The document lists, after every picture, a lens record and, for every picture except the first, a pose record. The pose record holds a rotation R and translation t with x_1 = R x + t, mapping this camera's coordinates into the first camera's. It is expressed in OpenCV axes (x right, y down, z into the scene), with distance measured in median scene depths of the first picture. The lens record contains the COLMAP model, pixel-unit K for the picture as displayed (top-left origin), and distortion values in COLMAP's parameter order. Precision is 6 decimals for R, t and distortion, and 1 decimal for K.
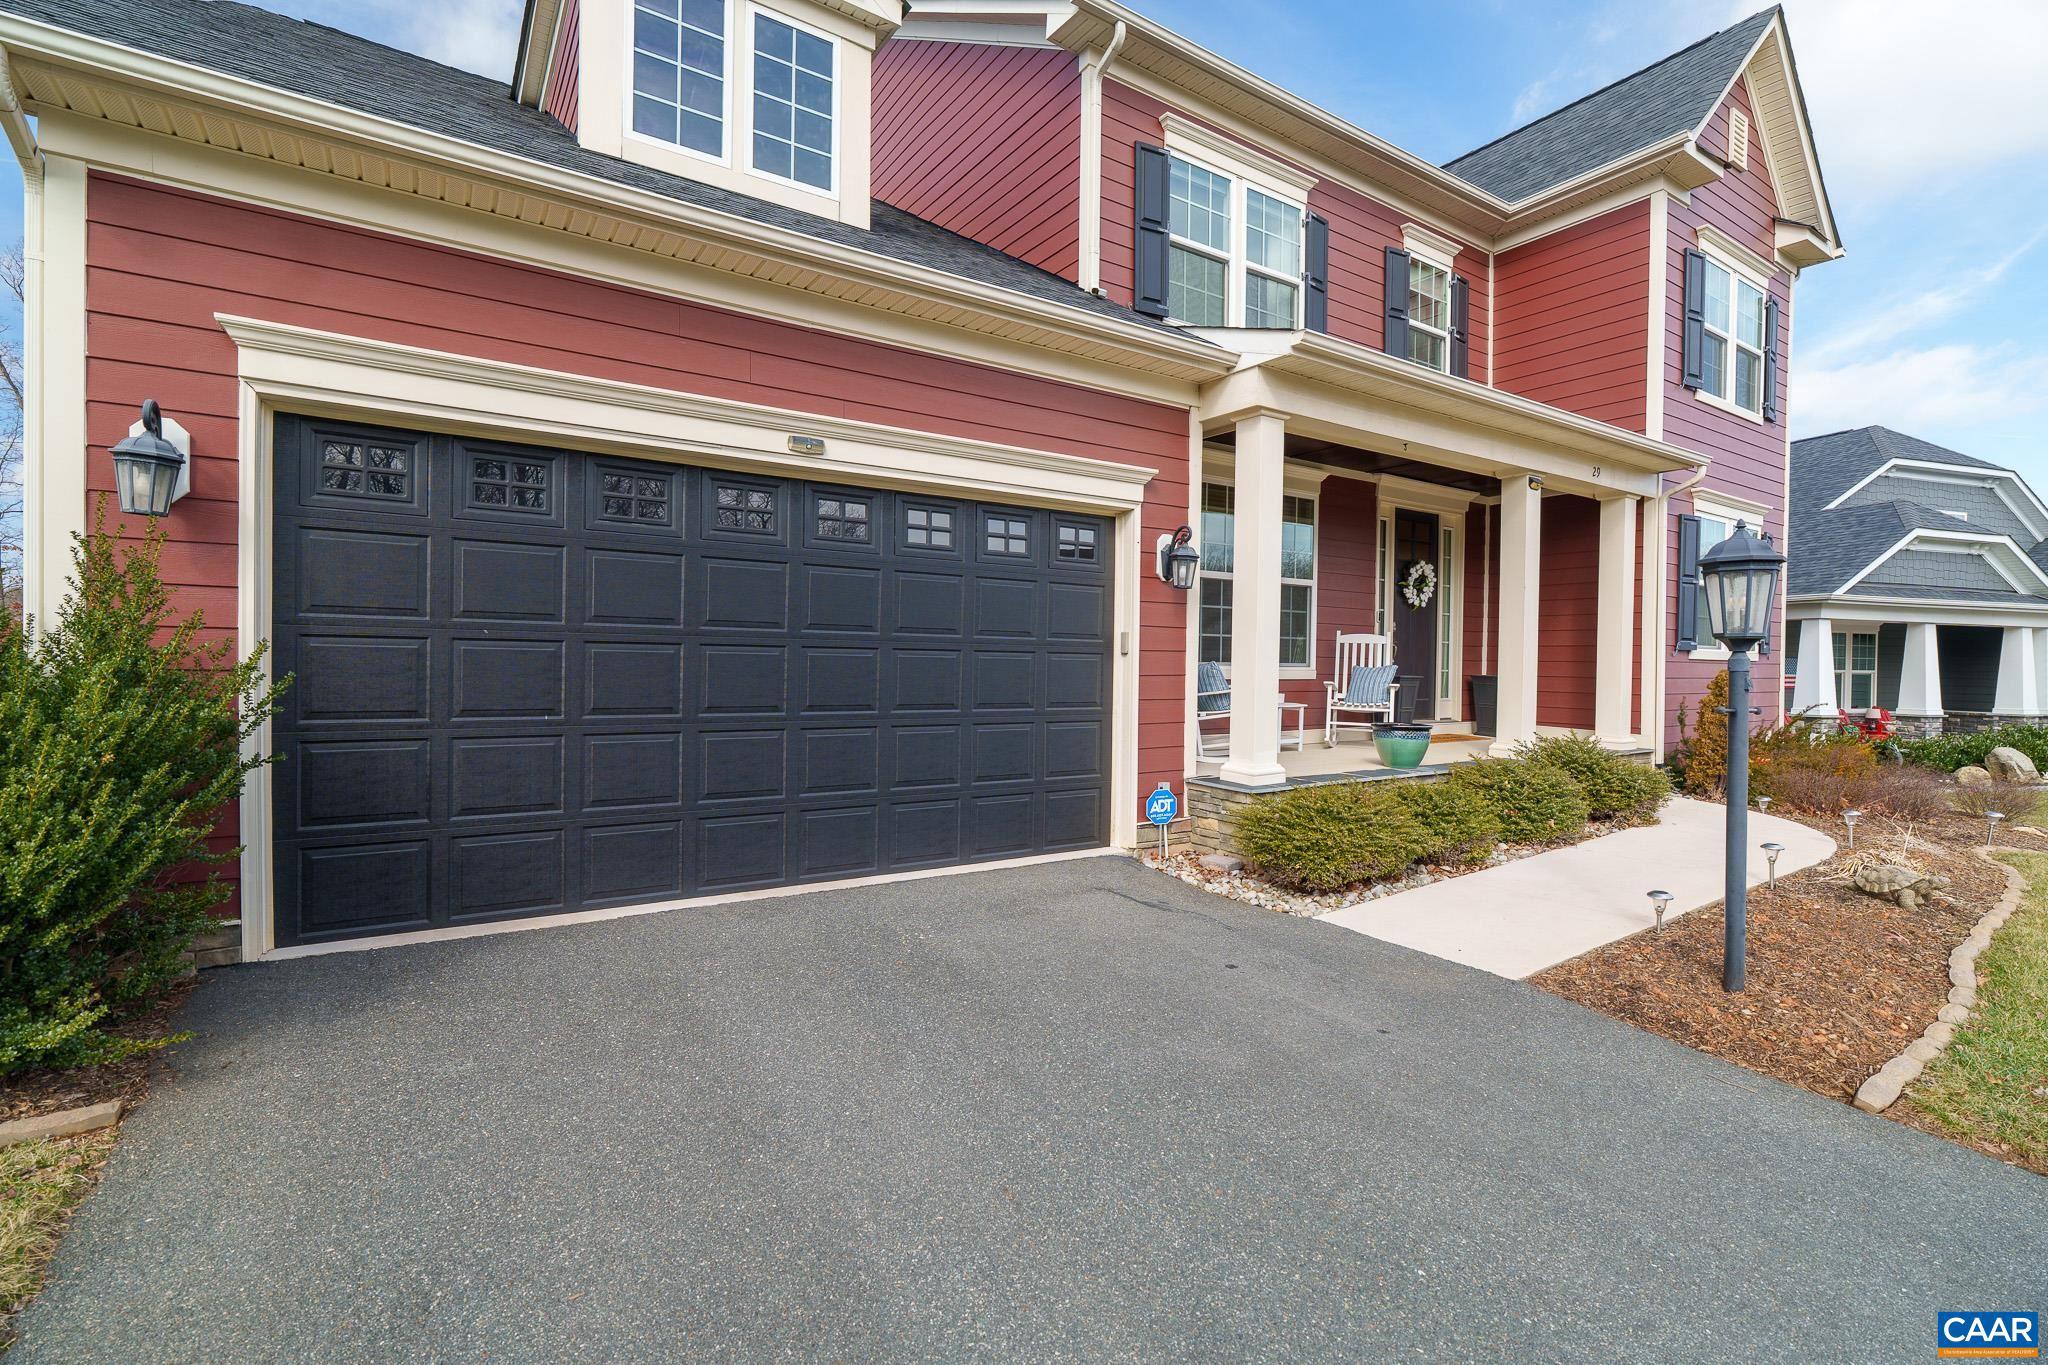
lens RADIAL K [[918.6, 0, 1024.0], [0, 918.6, 682.5], [0, 0, 1]] dist [-0.004699, 0.000005]
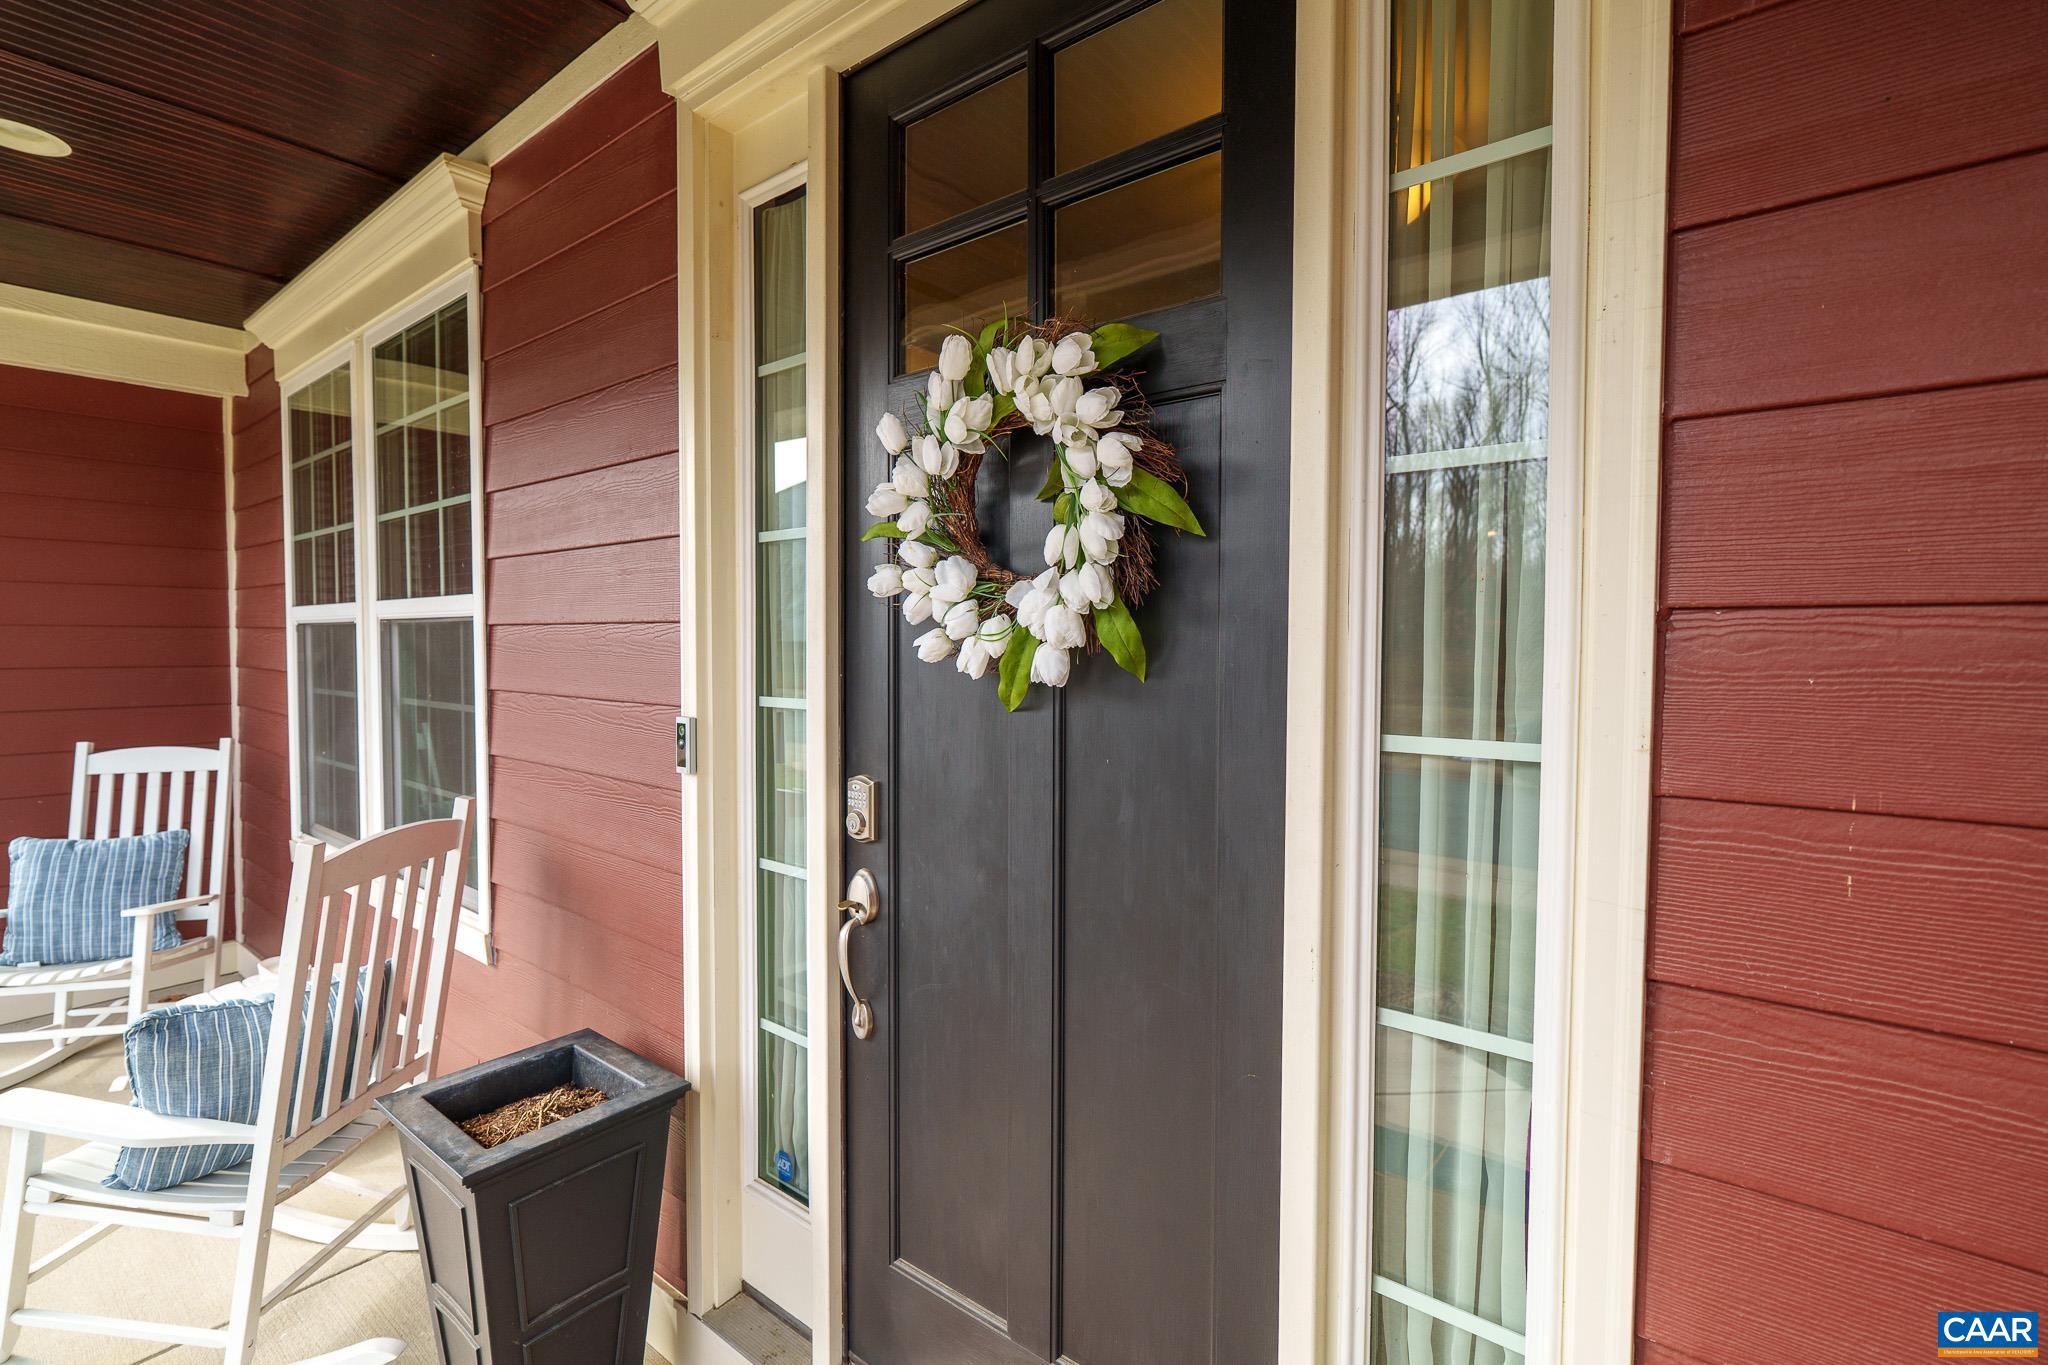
lens RADIAL K [[918.6, 0, 1024.0], [0, 918.6, 682.5], [0, 0, 1]] dist [-0.004699, 0.000005]
pose [[0.318812, 0.026632, -0.947444, 0.618481], [-0.019855, 0.999573, 0.021416, -0.095321], [0.947610, 0.011984, 0.319205, 1.068243]]
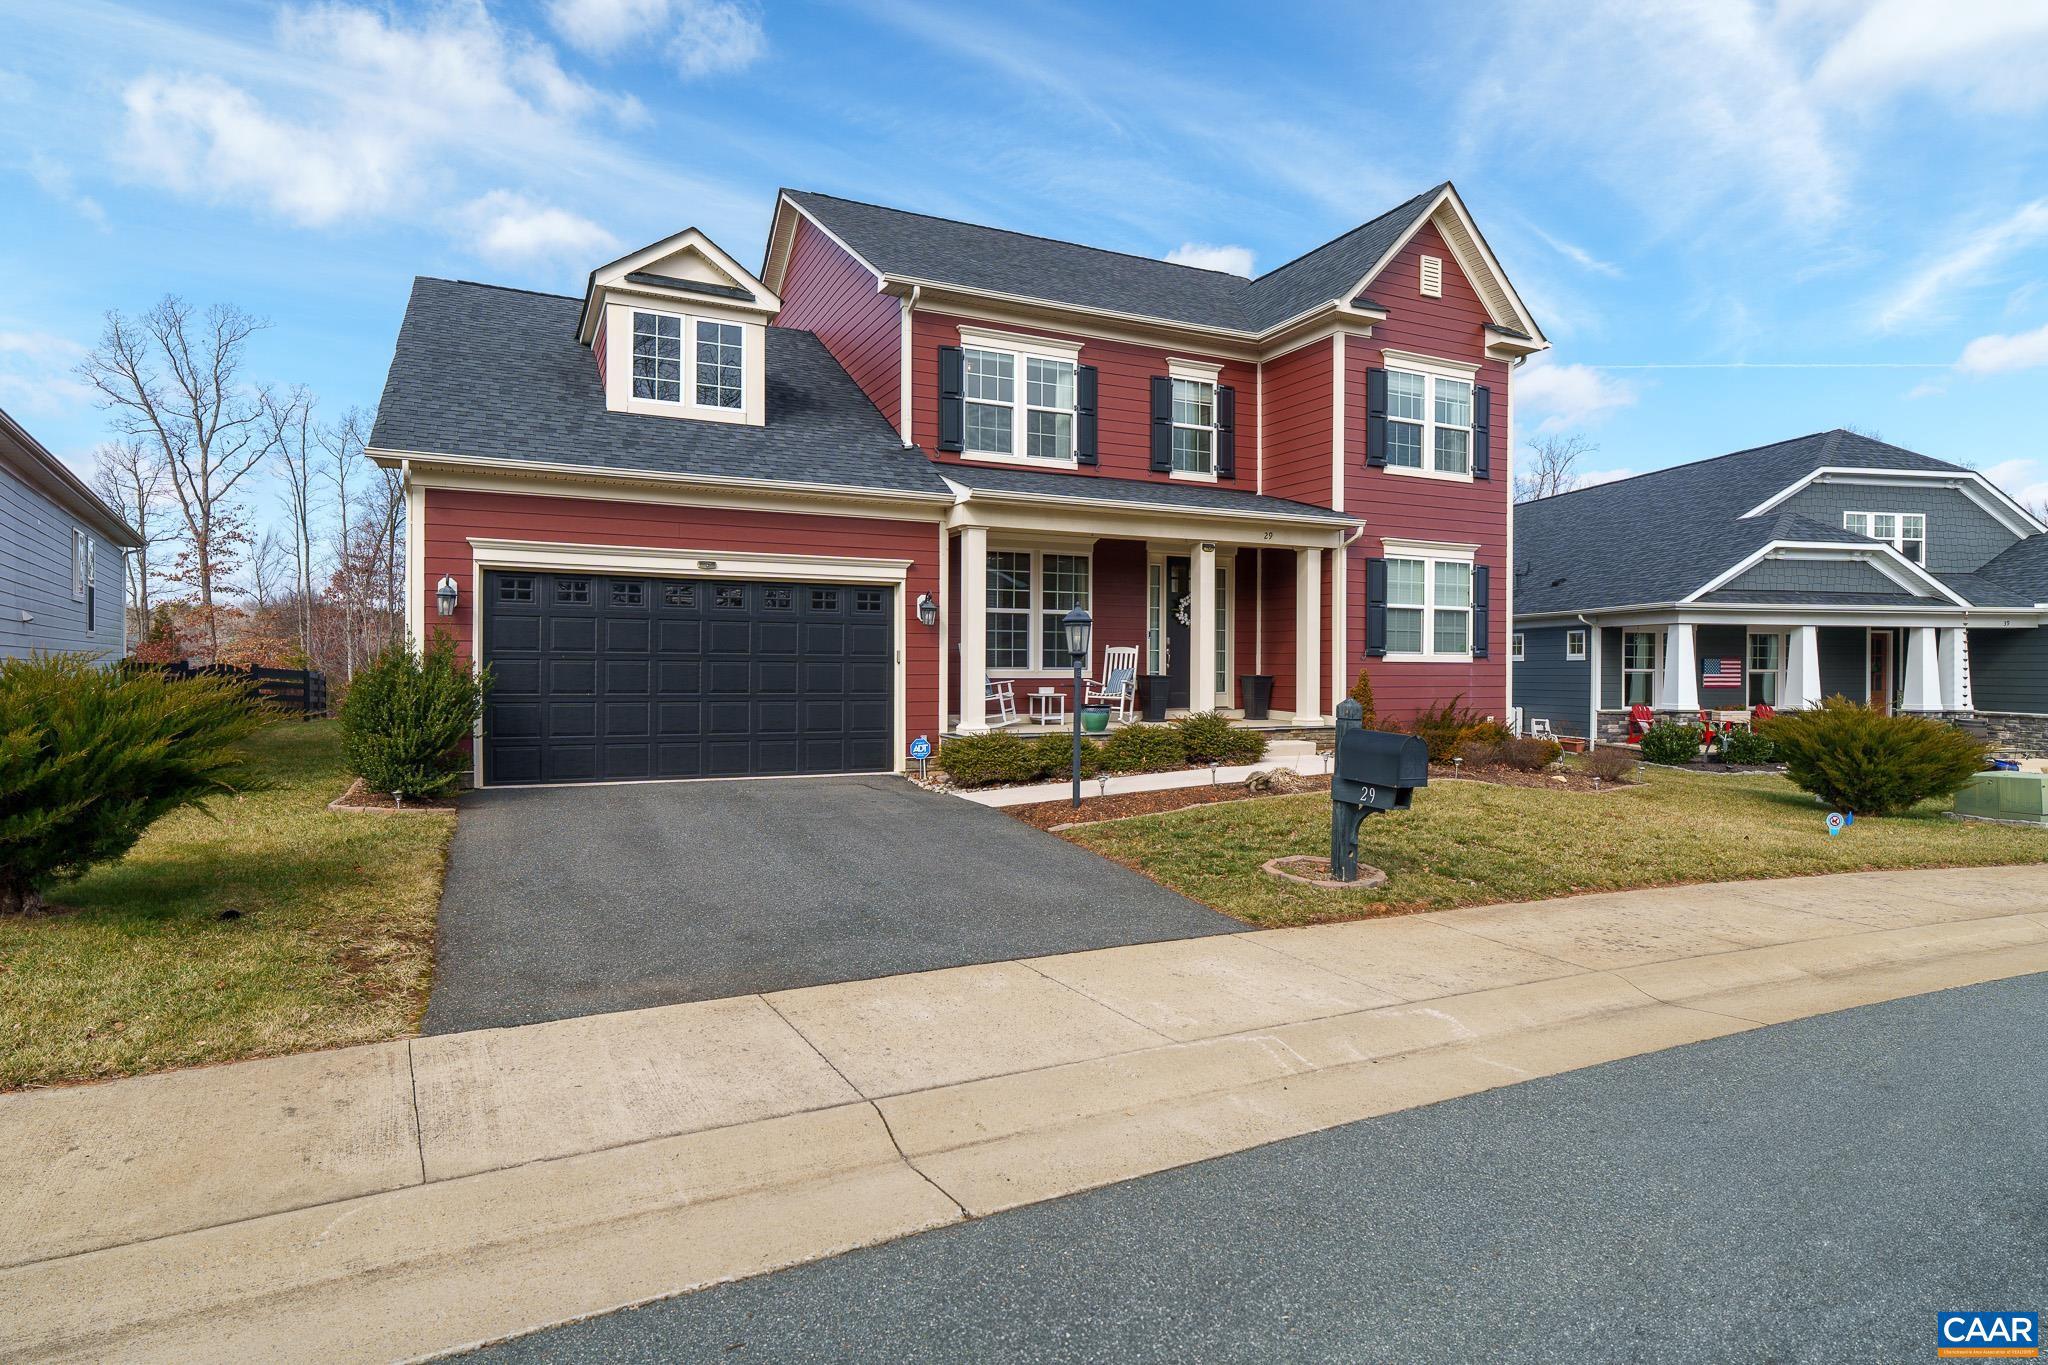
lens RADIAL K [[1099.3, 0, 1024.0], [0, 1099.3, 682.5], [0, 0, 1]] dist [-0.001947, -0.000178]
pose [[0.991706, -0.006810, -0.128347, 0.436988], [0.005410, 0.999922, -0.011248, 0.022613], [0.128413, 0.010461, 0.991666, -0.759005]]
